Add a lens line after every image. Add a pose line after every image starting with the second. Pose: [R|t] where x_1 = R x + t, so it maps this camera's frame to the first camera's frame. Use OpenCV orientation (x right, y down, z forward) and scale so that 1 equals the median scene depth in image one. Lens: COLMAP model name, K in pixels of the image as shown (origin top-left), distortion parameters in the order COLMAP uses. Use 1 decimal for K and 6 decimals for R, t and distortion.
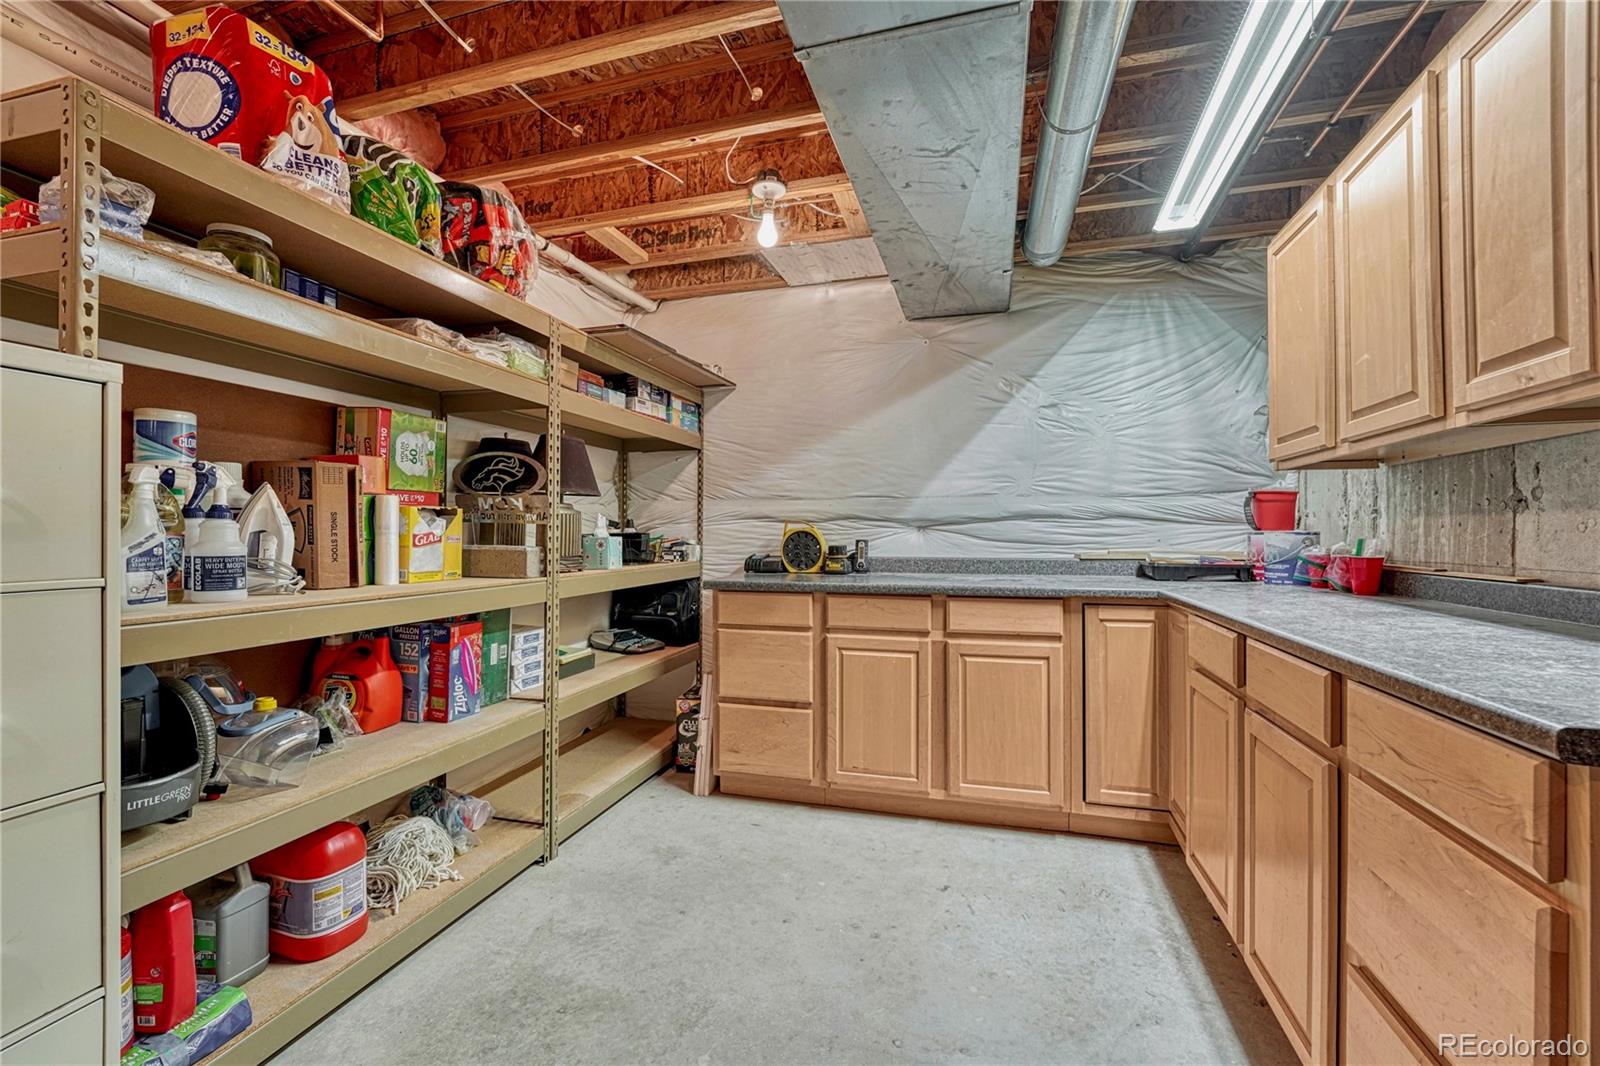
lens RADIAL K [[661.8, 0, 793.9], [0, 661.8, 531.9], [0, 0, 1]] dist [-0.012812, 0.000702]
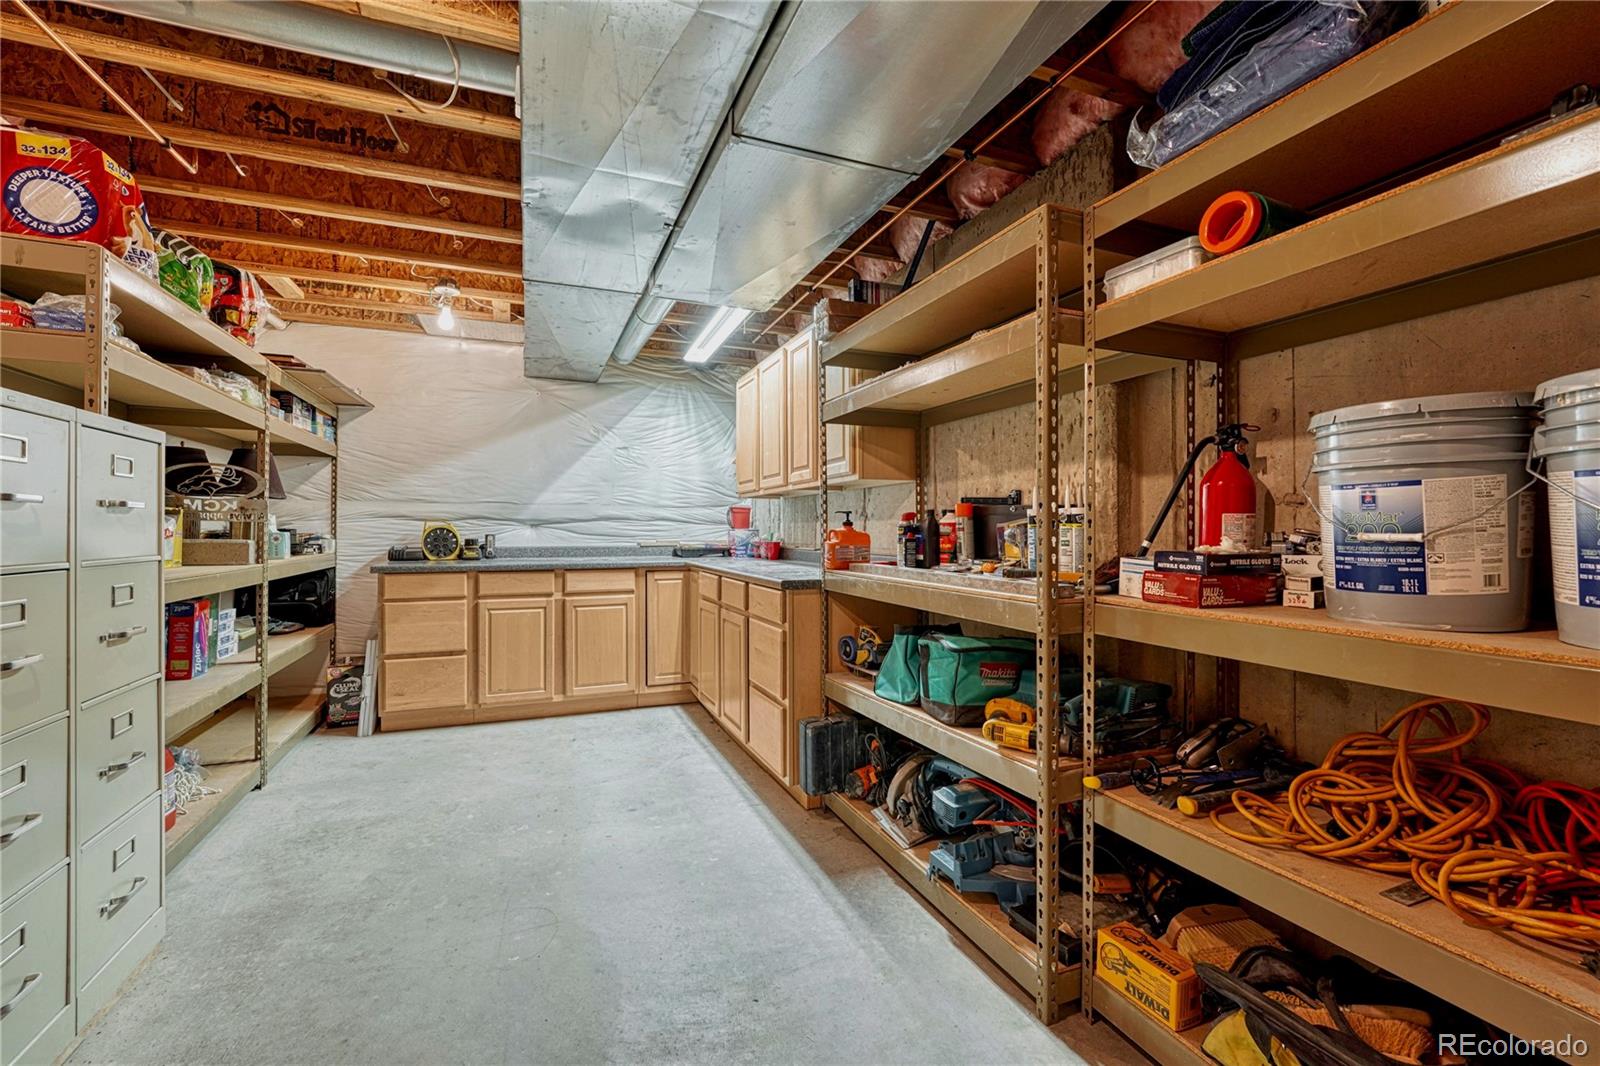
lens RADIAL K [[661.8, 0, 796.5], [0, 661.8, 530.2], [0, 0, 1]] dist [-0.012812, 0.000702]
pose [[0.777091, 0.001370, 0.629387, -0.310014], [-0.004094, 0.999987, 0.002879, -0.003516], [-0.629375, -0.004814, 0.777087, -0.530751]]
